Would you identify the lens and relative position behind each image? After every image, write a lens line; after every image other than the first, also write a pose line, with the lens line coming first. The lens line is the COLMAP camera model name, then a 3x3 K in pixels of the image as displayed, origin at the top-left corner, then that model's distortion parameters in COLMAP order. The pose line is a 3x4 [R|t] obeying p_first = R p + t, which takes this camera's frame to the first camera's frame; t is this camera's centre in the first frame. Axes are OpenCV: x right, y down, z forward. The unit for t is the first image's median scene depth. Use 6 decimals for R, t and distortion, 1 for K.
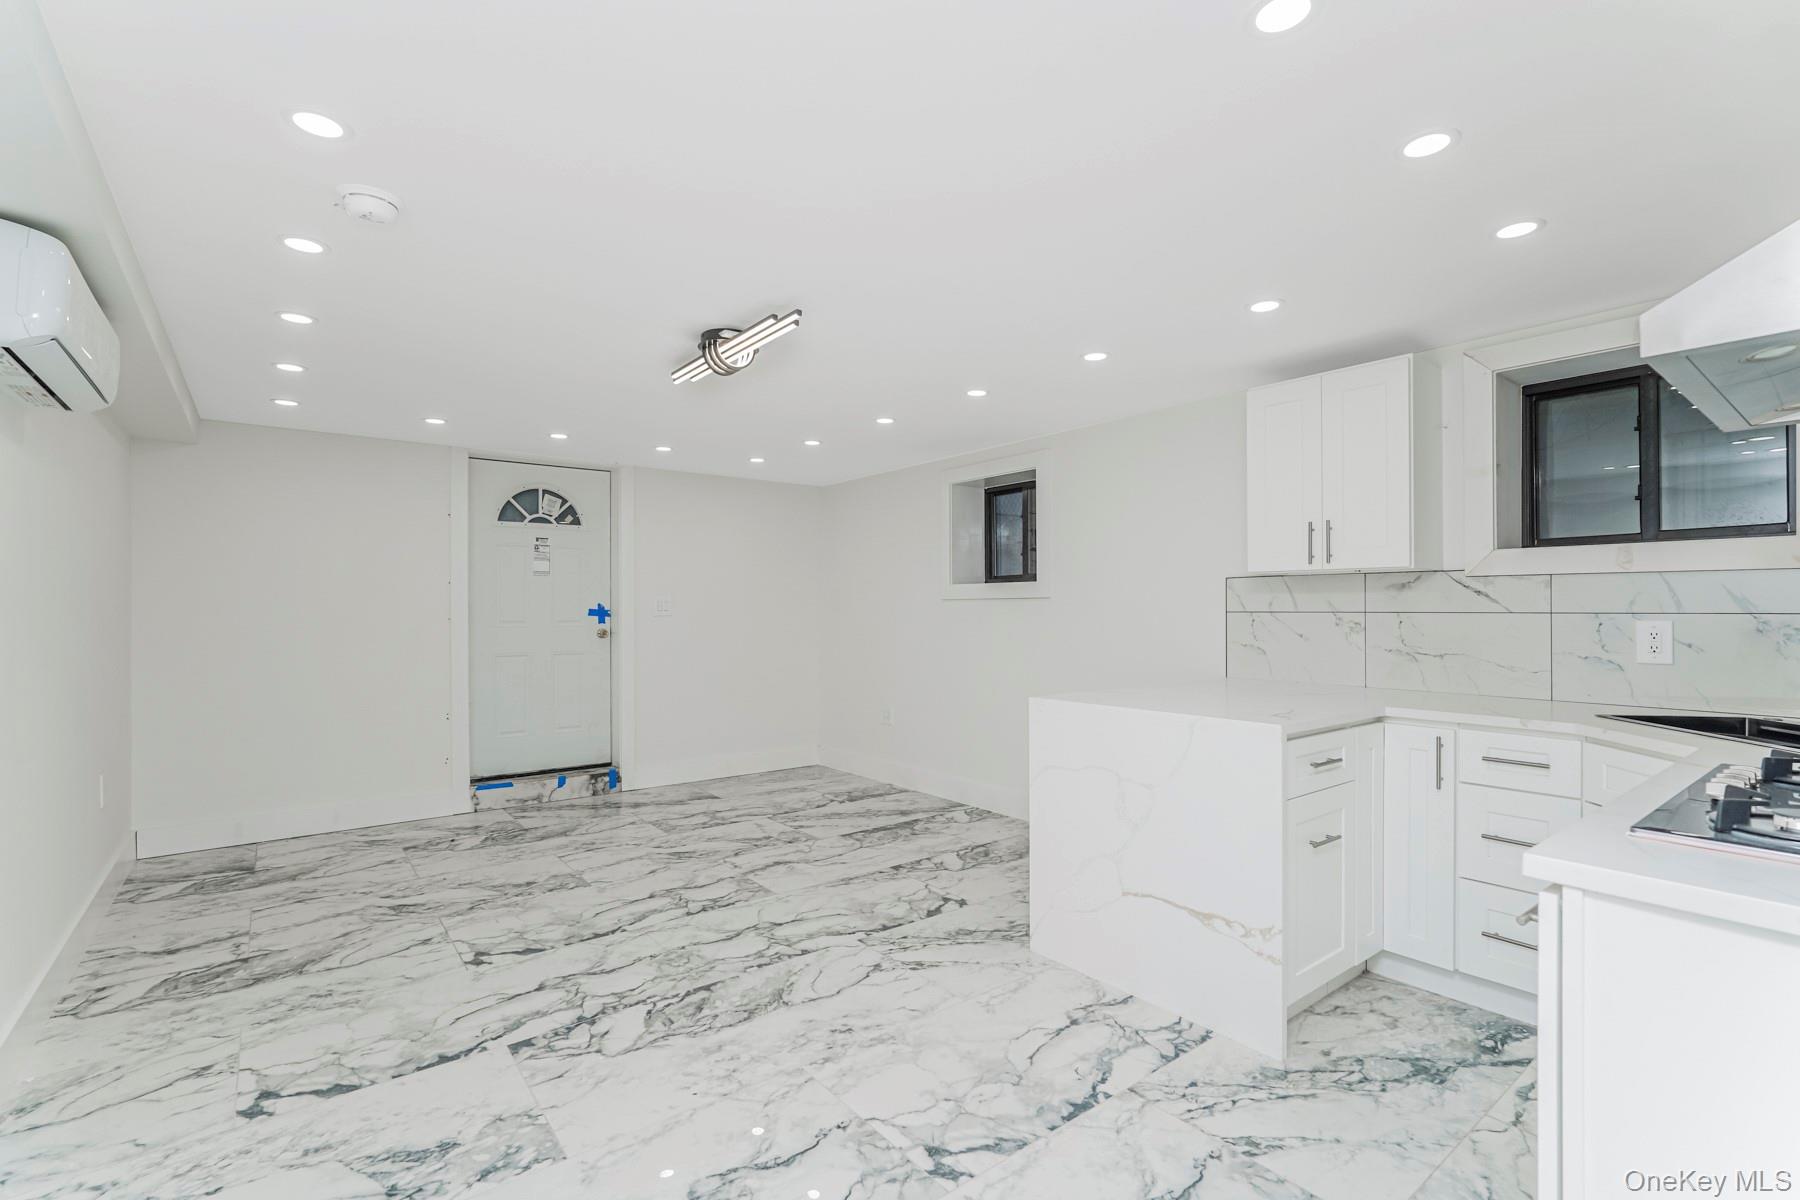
lens RADIAL K [[813.6, 0, 906.0], [0, 813.6, 590.1], [0, 0, 1]] dist [-0.013368, 0.003698]
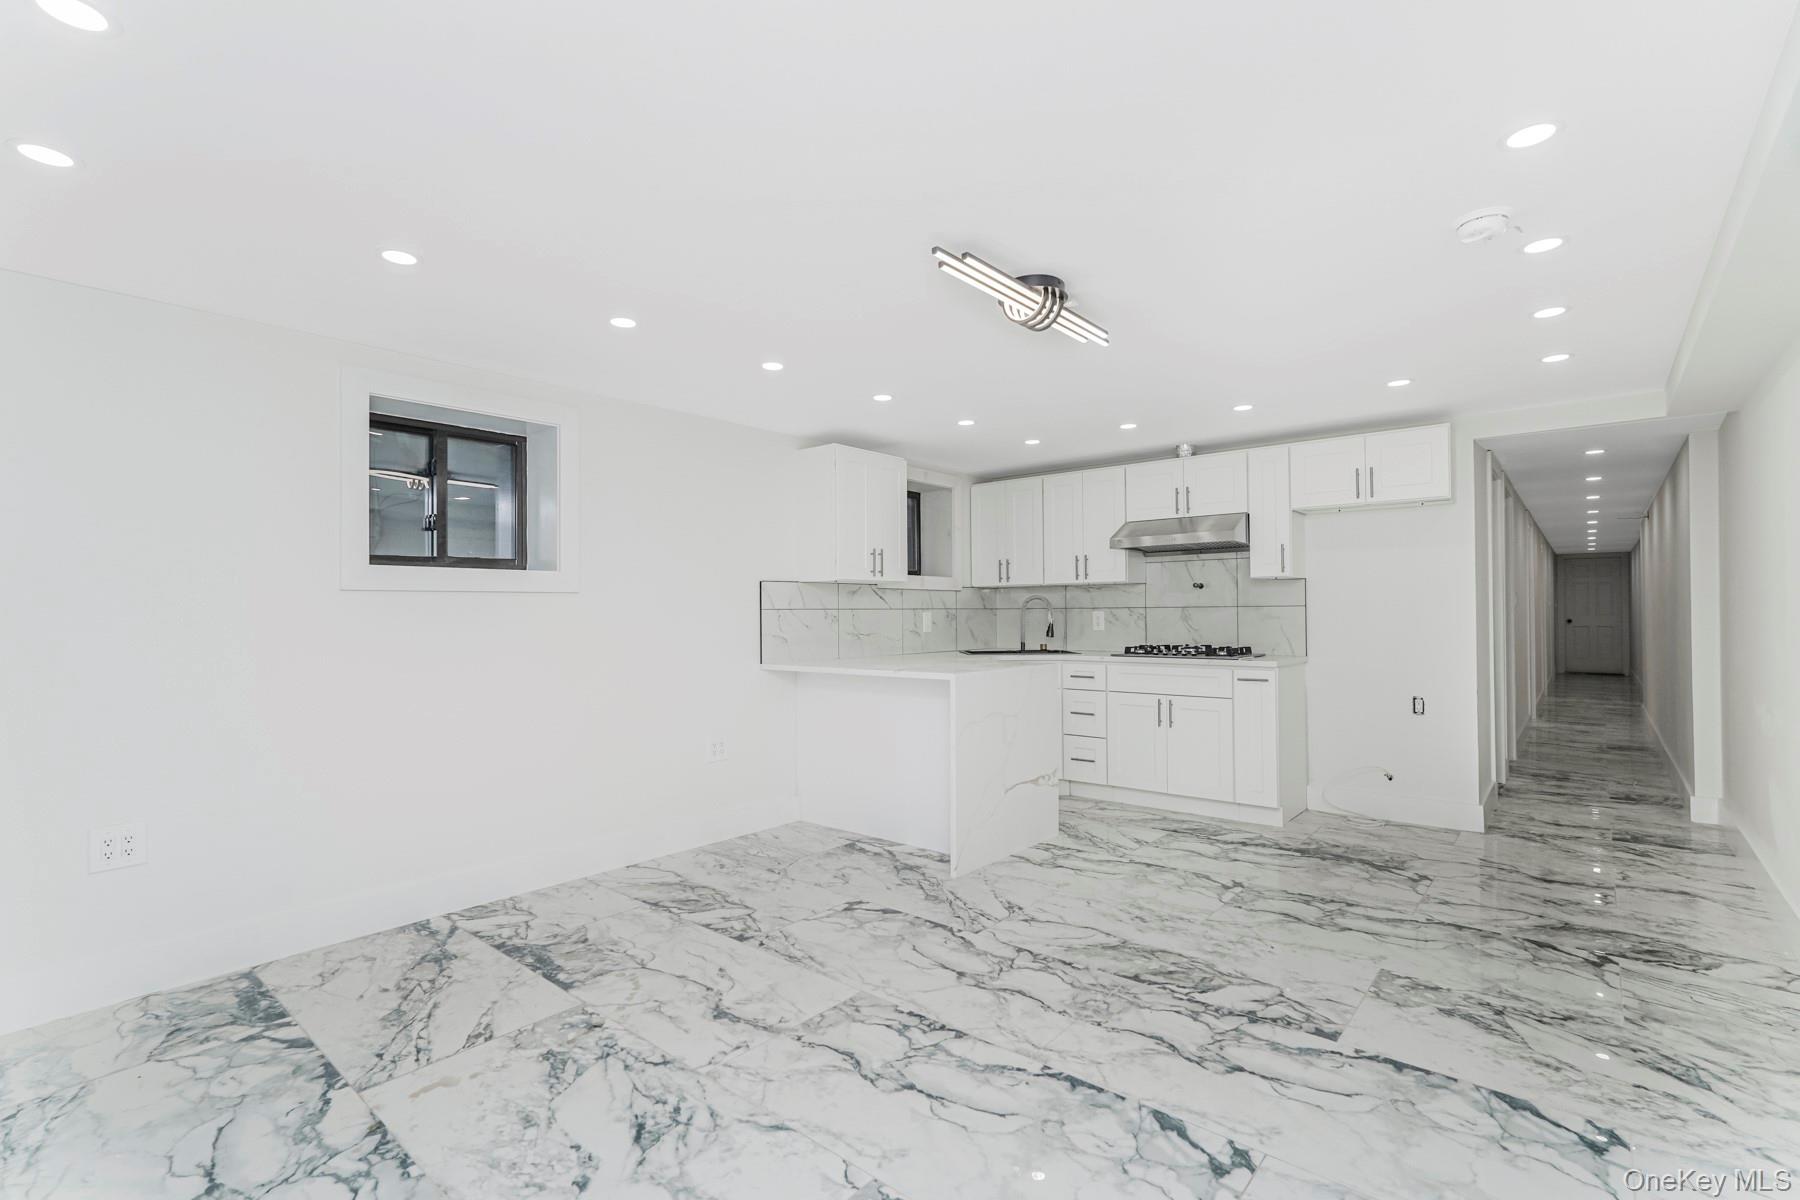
lens RADIAL K [[813.6, 0, 903.2], [0, 813.6, 618.6], [0, 0, 1]] dist [-0.013368, 0.003698]
pose [[-0.197844, 0.000043, 0.980234, -1.192227], [-0.013797, 0.999901, -0.002829, 0.062405], [-0.980136, -0.014083, -0.197824, 1.521168]]
